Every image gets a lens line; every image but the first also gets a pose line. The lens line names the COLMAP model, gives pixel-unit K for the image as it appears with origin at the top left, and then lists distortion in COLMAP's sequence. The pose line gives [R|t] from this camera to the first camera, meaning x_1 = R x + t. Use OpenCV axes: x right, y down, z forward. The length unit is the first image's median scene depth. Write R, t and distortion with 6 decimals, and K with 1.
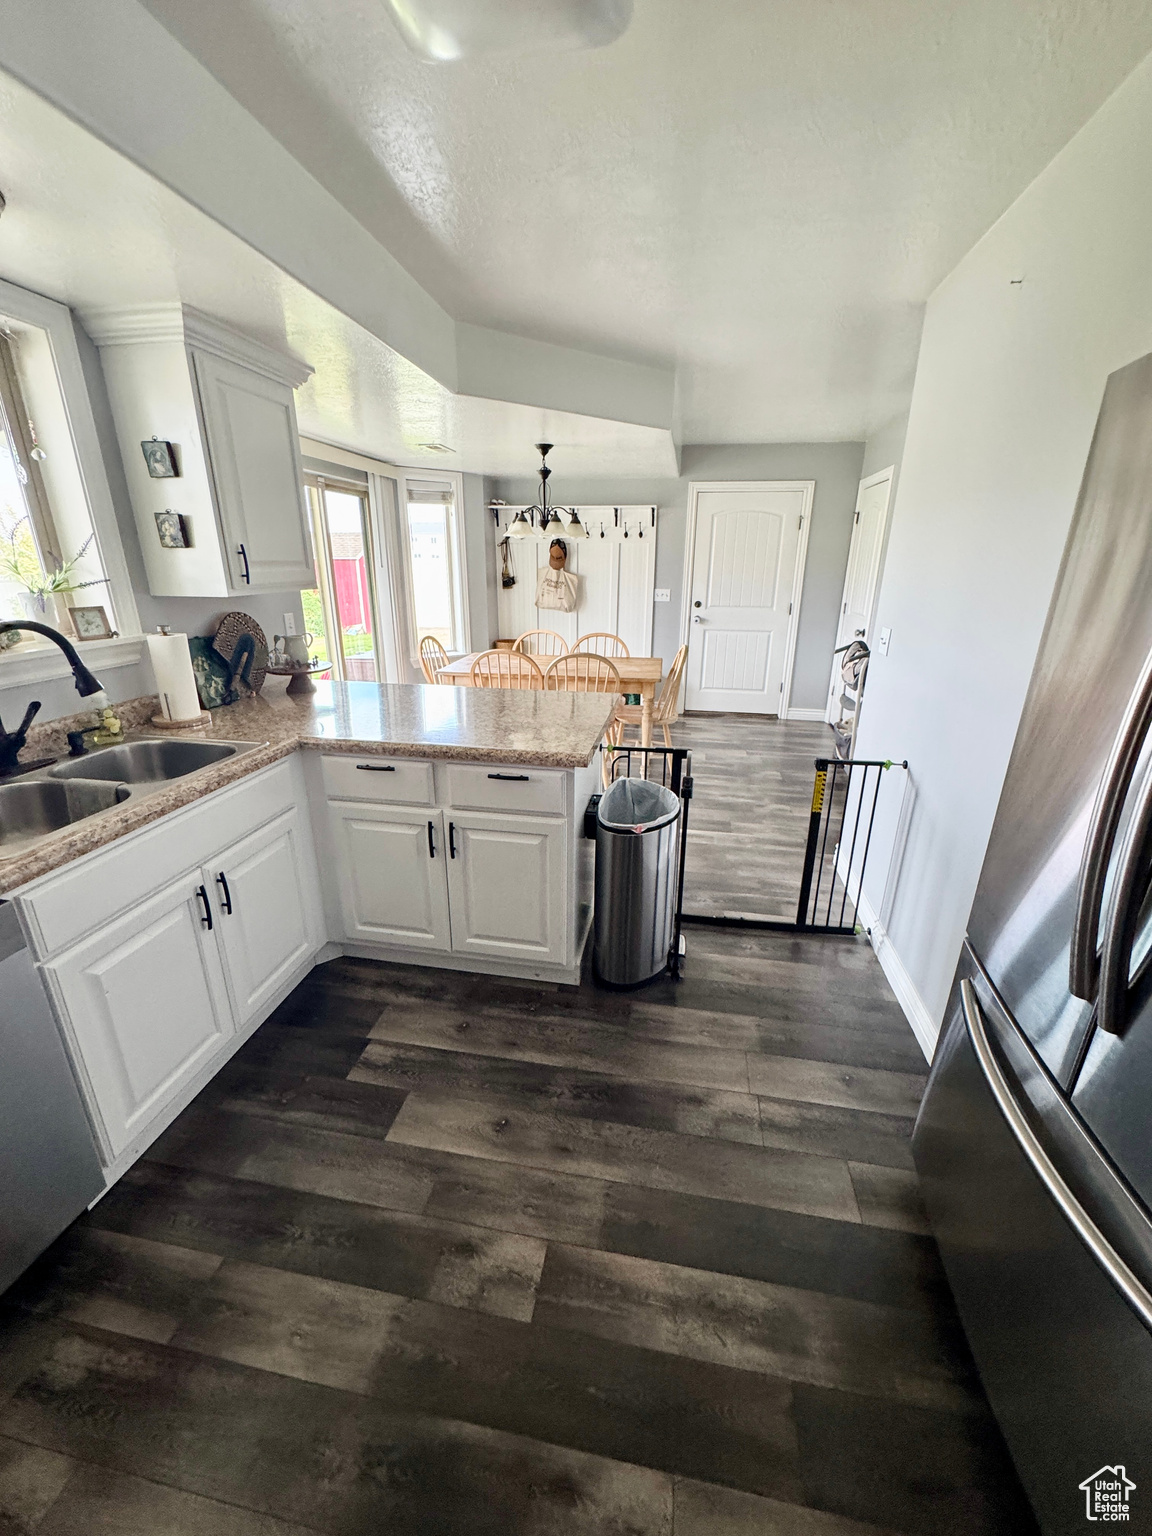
lens RADIAL K [[608.7, 0, 575.4], [0, 608.7, 768.6], [0, 0, 1]] dist [-0.001585, 0.000337]
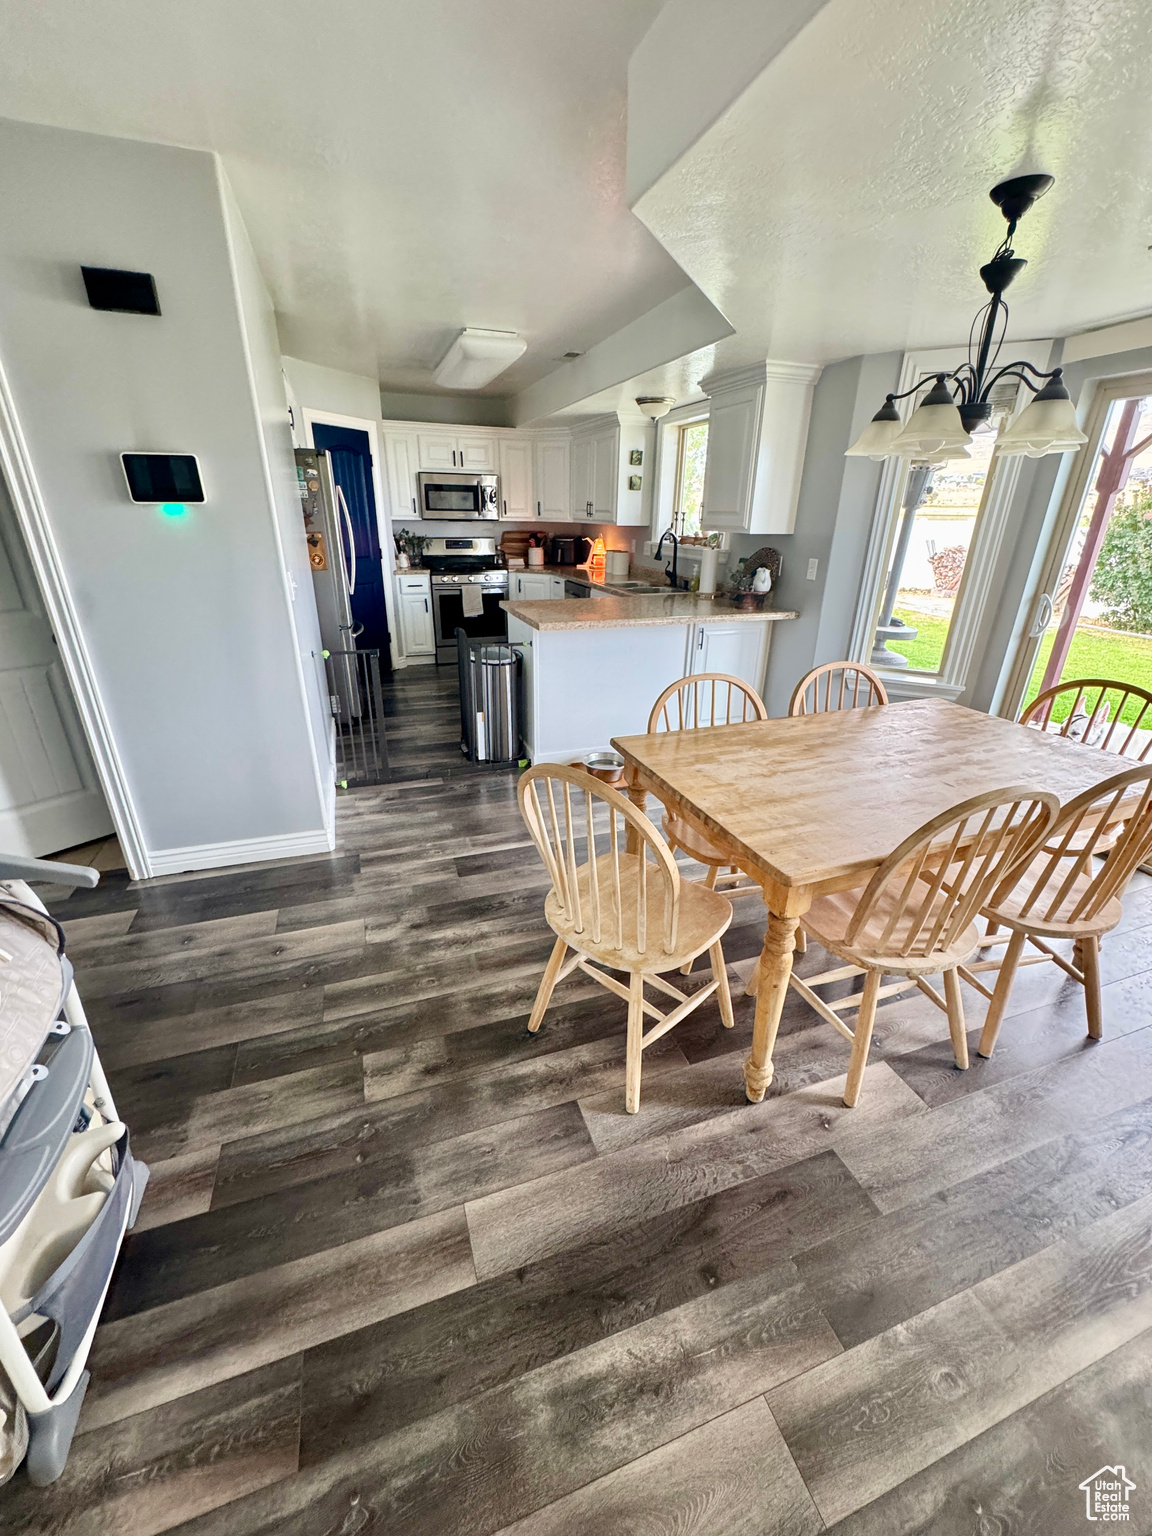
lens RADIAL K [[608.7, 0, 573.1], [0, 608.7, 763.7], [0, 0, 1]] dist [-0.001585, 0.000337]
pose [[-0.869127, 0.176985, -0.461838, 0.423719], [-0.174830, 0.763560, 0.621620, -0.460777], [0.462658, 0.621010, -0.632688, 1.369656]]
